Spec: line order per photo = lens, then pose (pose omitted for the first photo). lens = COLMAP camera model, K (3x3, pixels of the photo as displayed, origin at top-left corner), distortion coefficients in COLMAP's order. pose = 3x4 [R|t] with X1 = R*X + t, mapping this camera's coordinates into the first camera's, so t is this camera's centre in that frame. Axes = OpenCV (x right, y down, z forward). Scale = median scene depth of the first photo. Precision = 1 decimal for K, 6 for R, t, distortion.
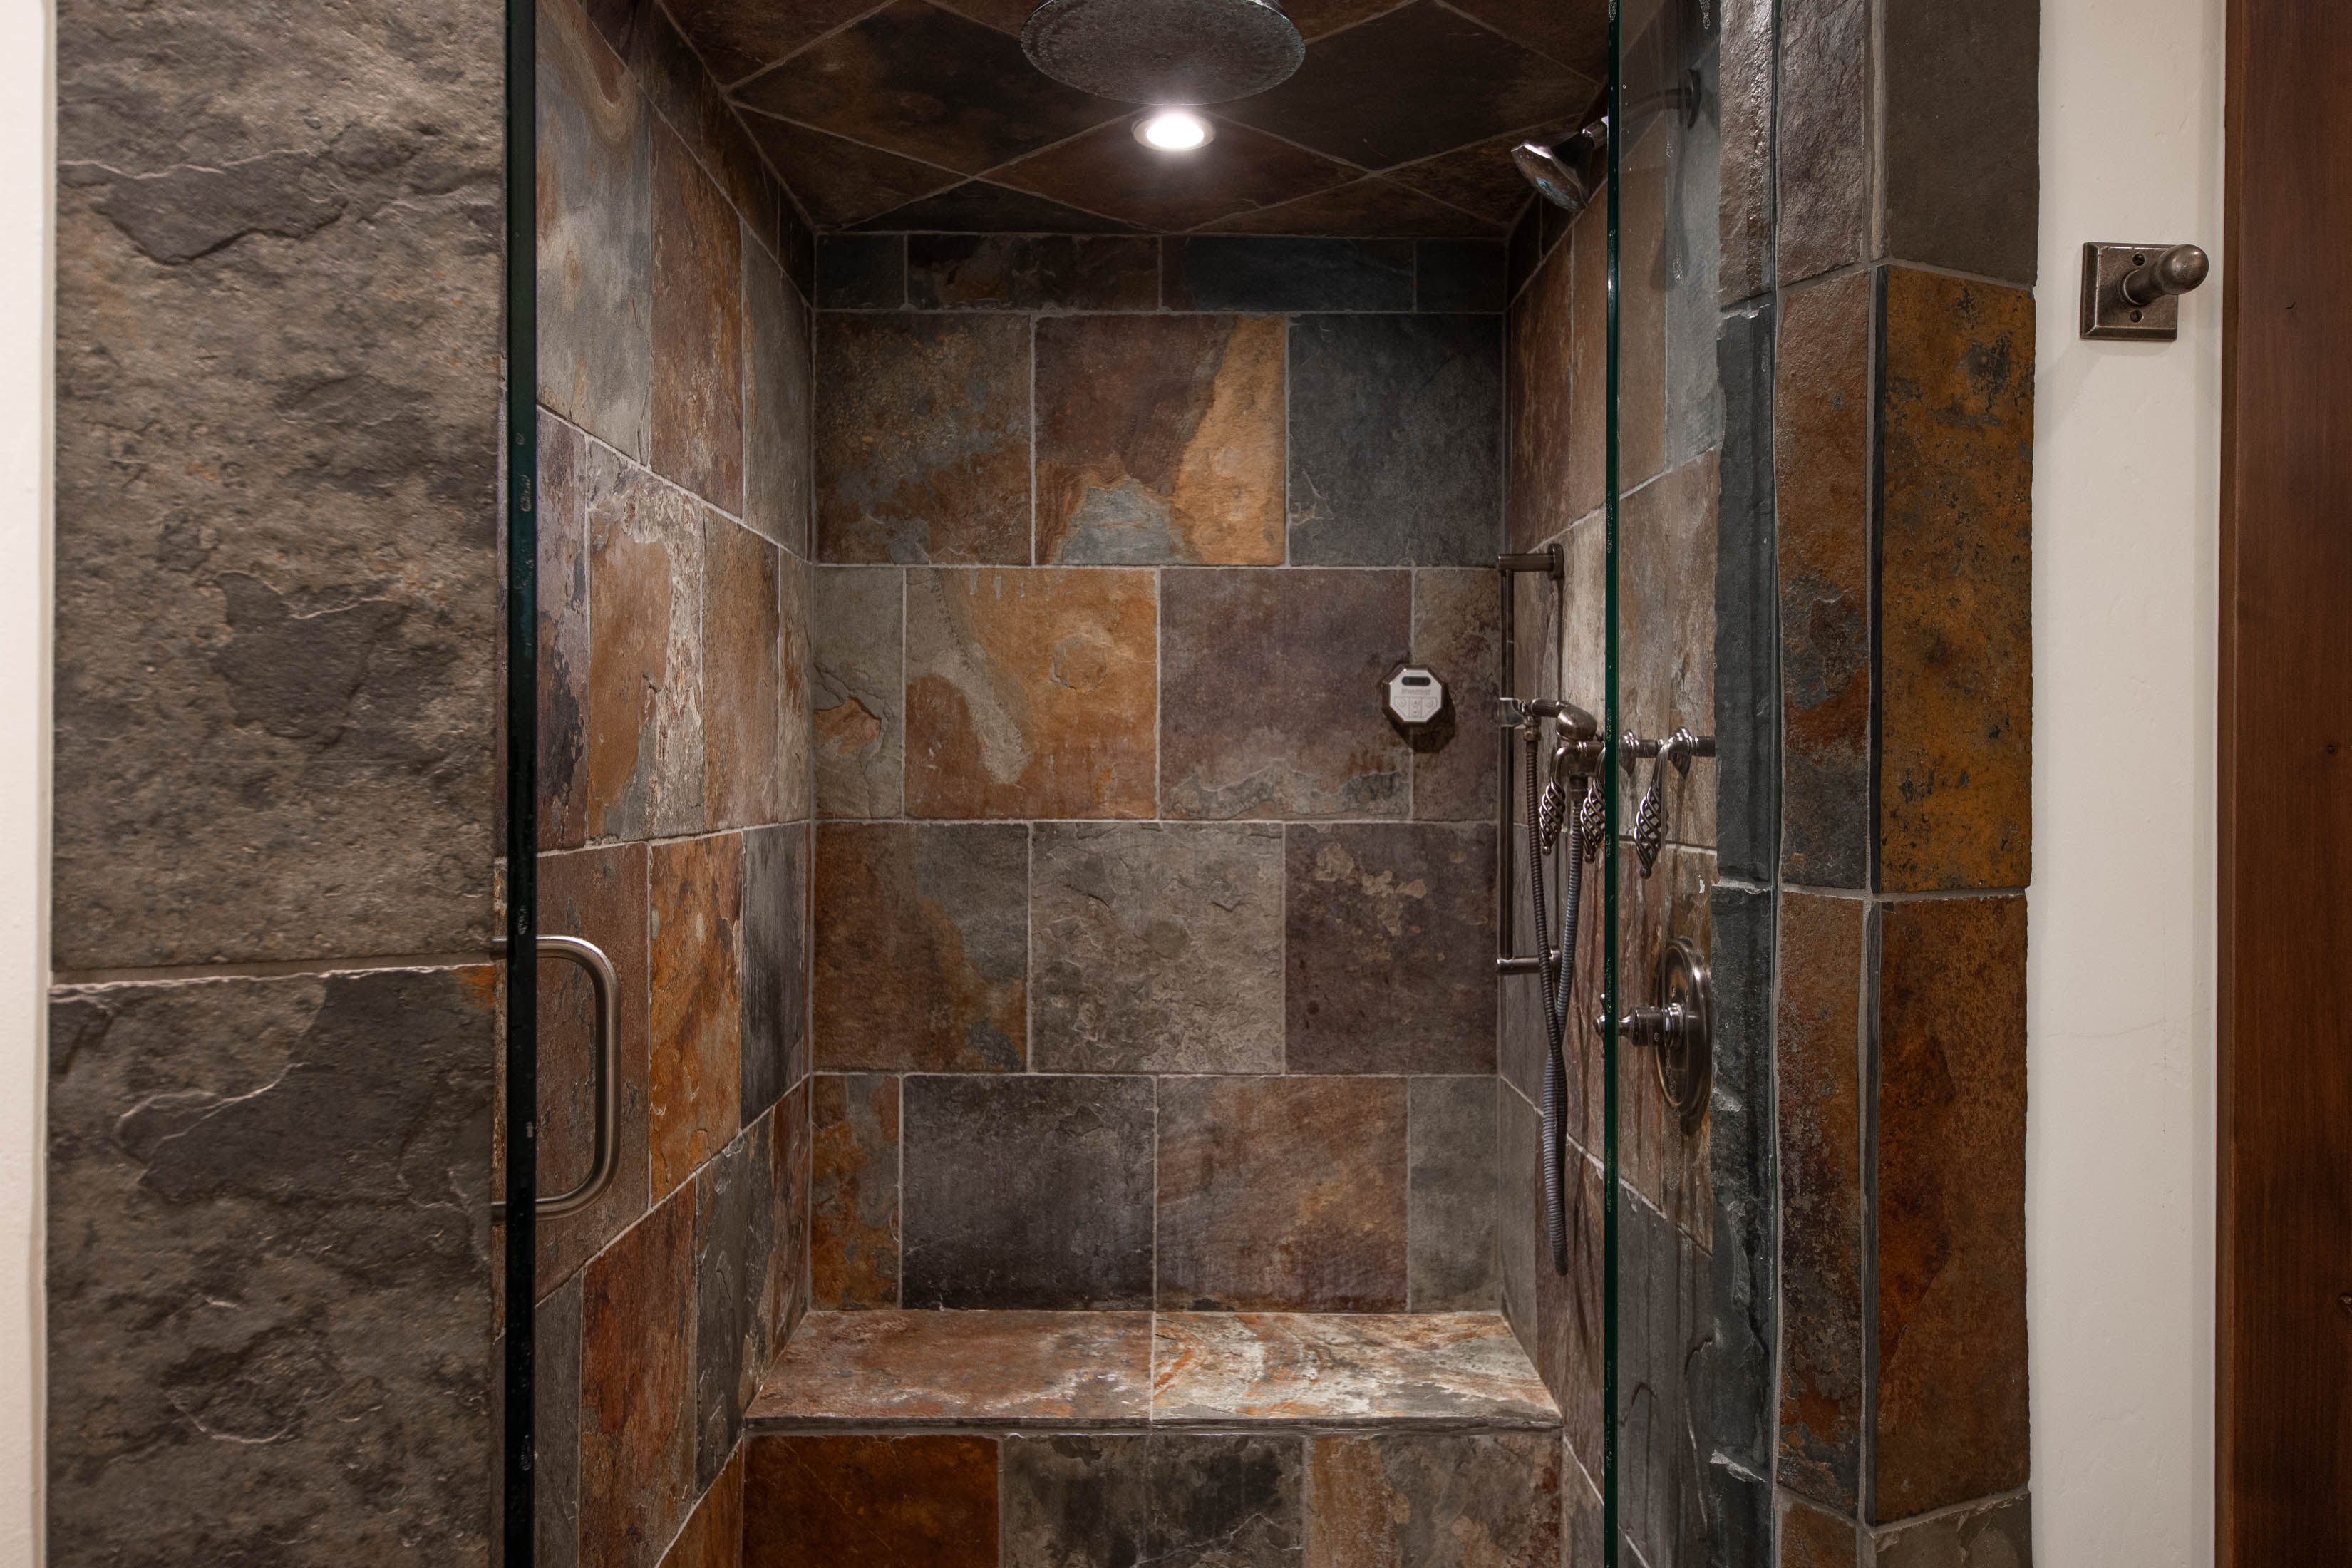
lens RADIAL K [[1676.2, 0, 1176.0], [0, 1676.2, 784.0], [0, 0, 1]] dist [0.018307, -0.007862]
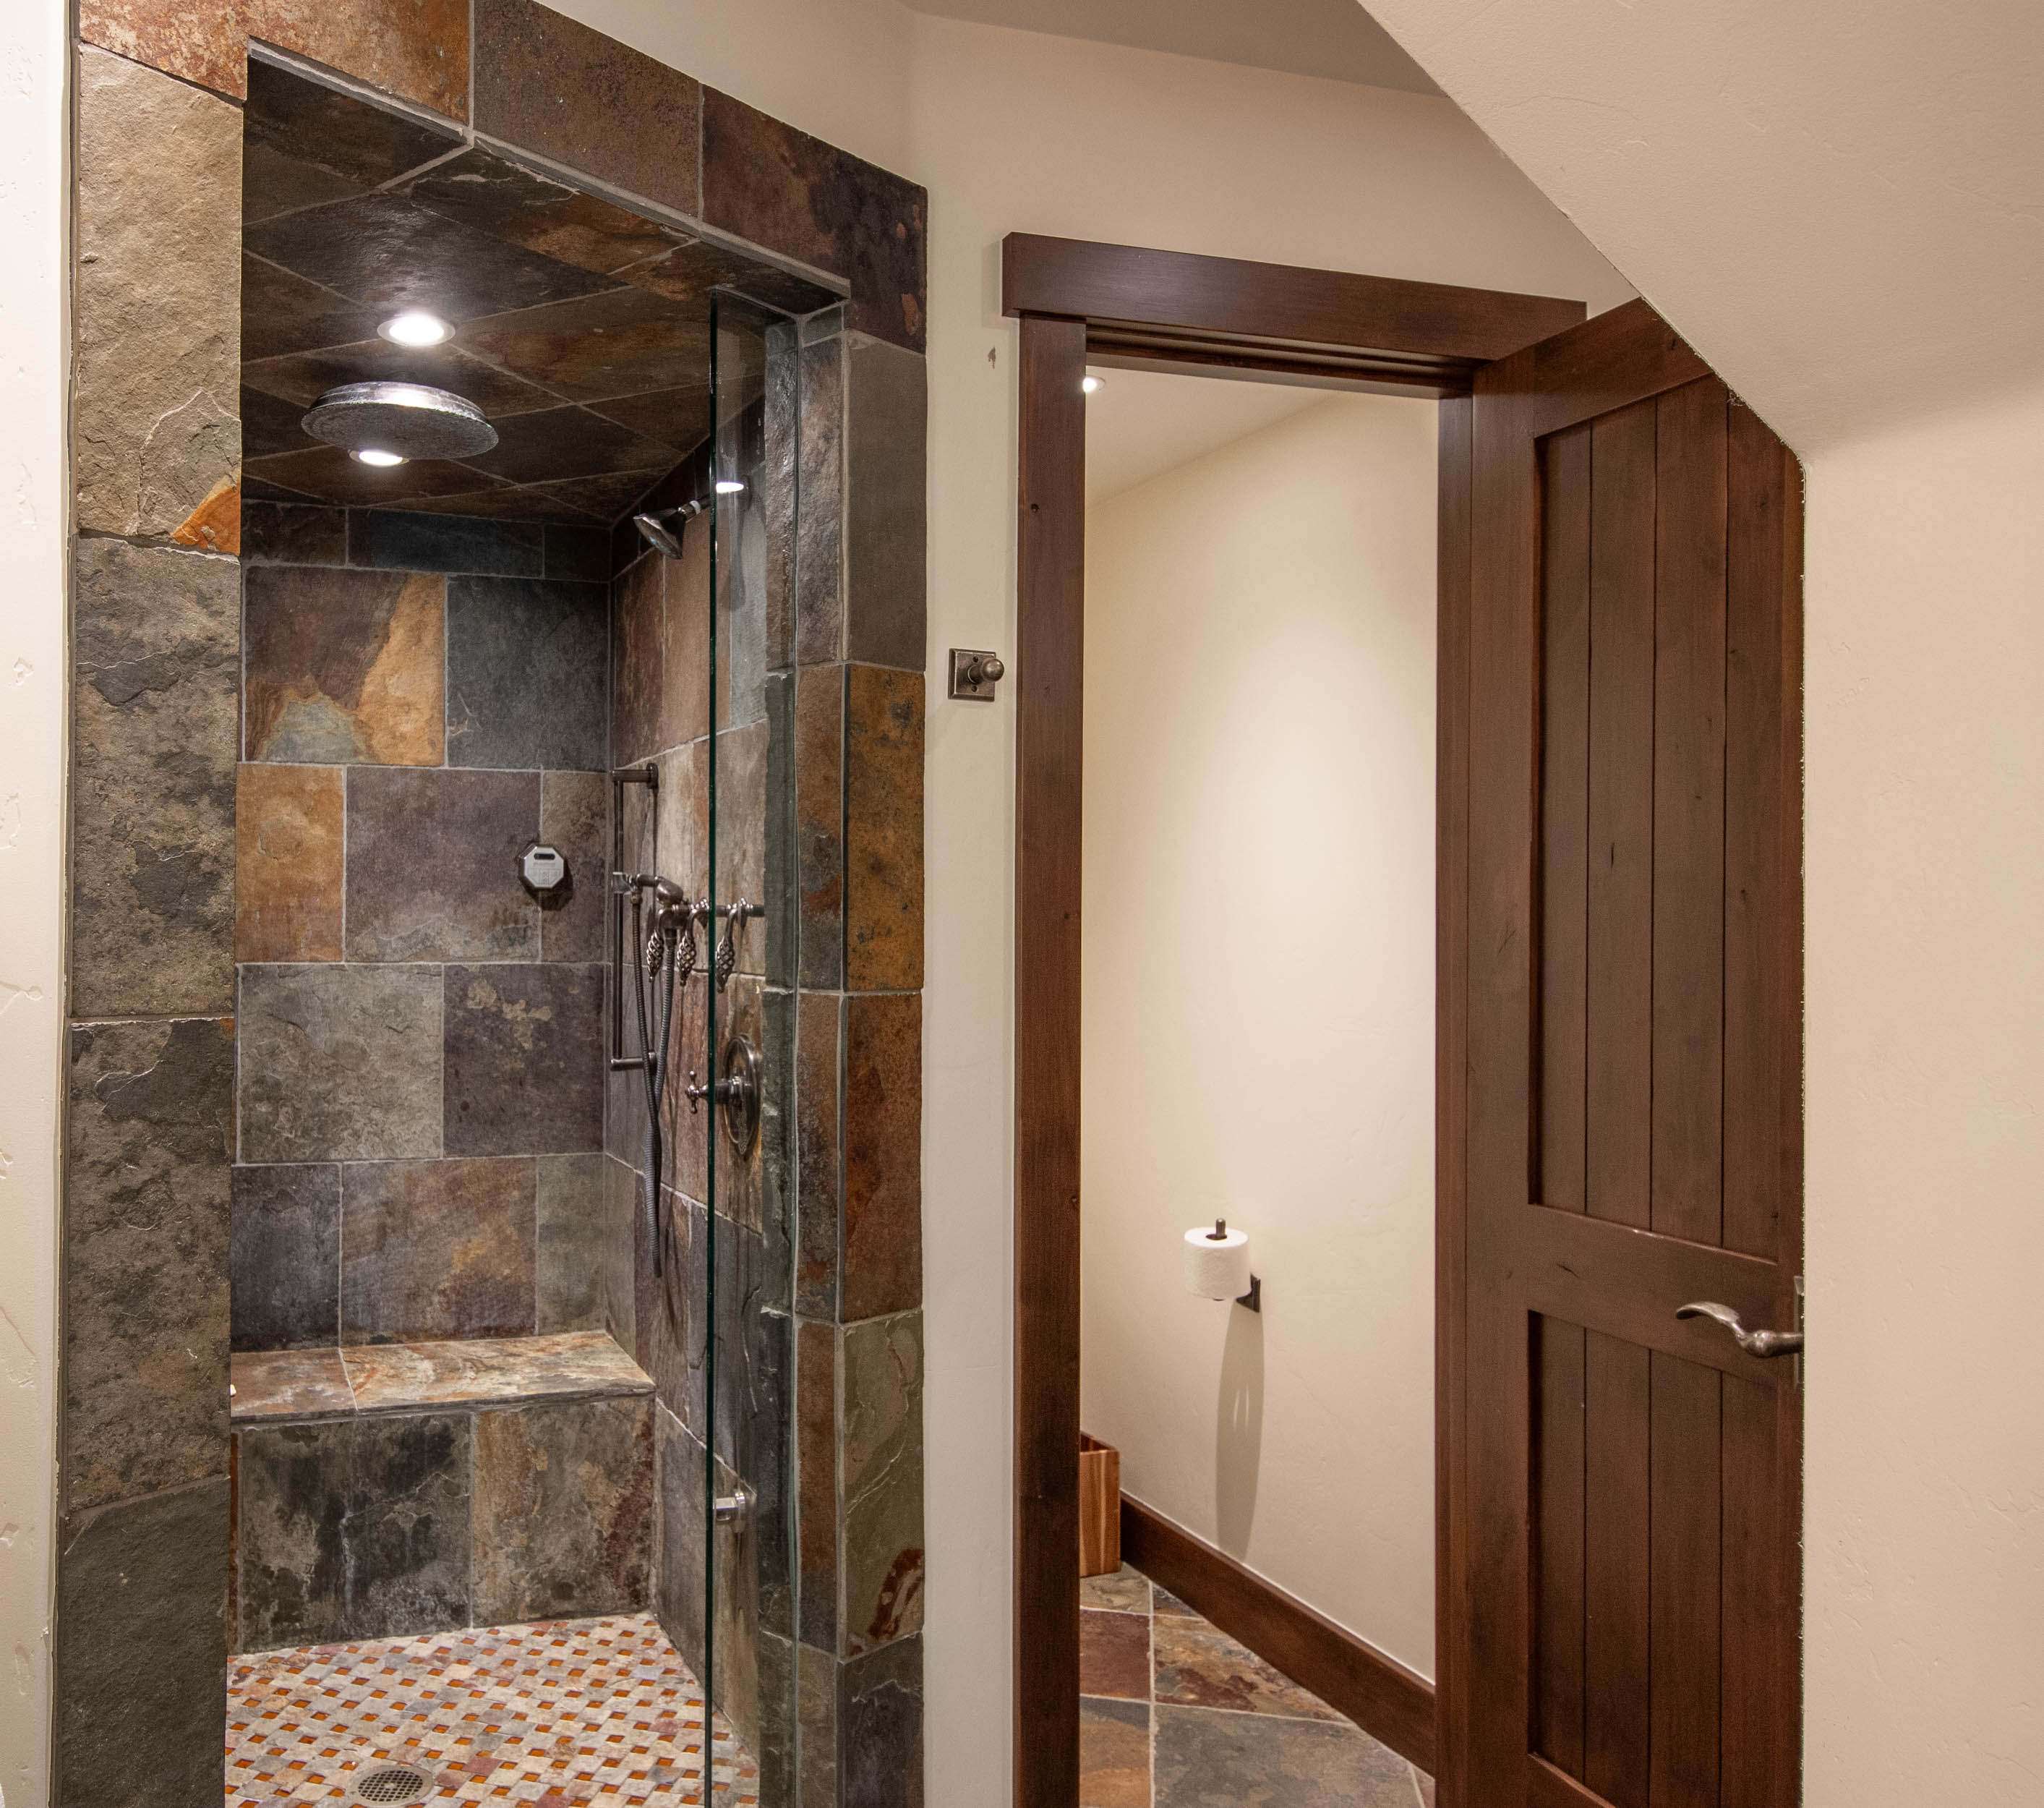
lens RADIAL K [[2483.3, 0, 1022.0], [0, 2483.3, 904.0], [0, 0, 1]] dist [0.031623, -0.007485]
pose [[0.911595, 0.004286, 0.411068, -0.349938], [0.000553, 0.999932, -0.011652, -0.000798], [-0.411090, 0.010849, 0.911530, -1.033277]]
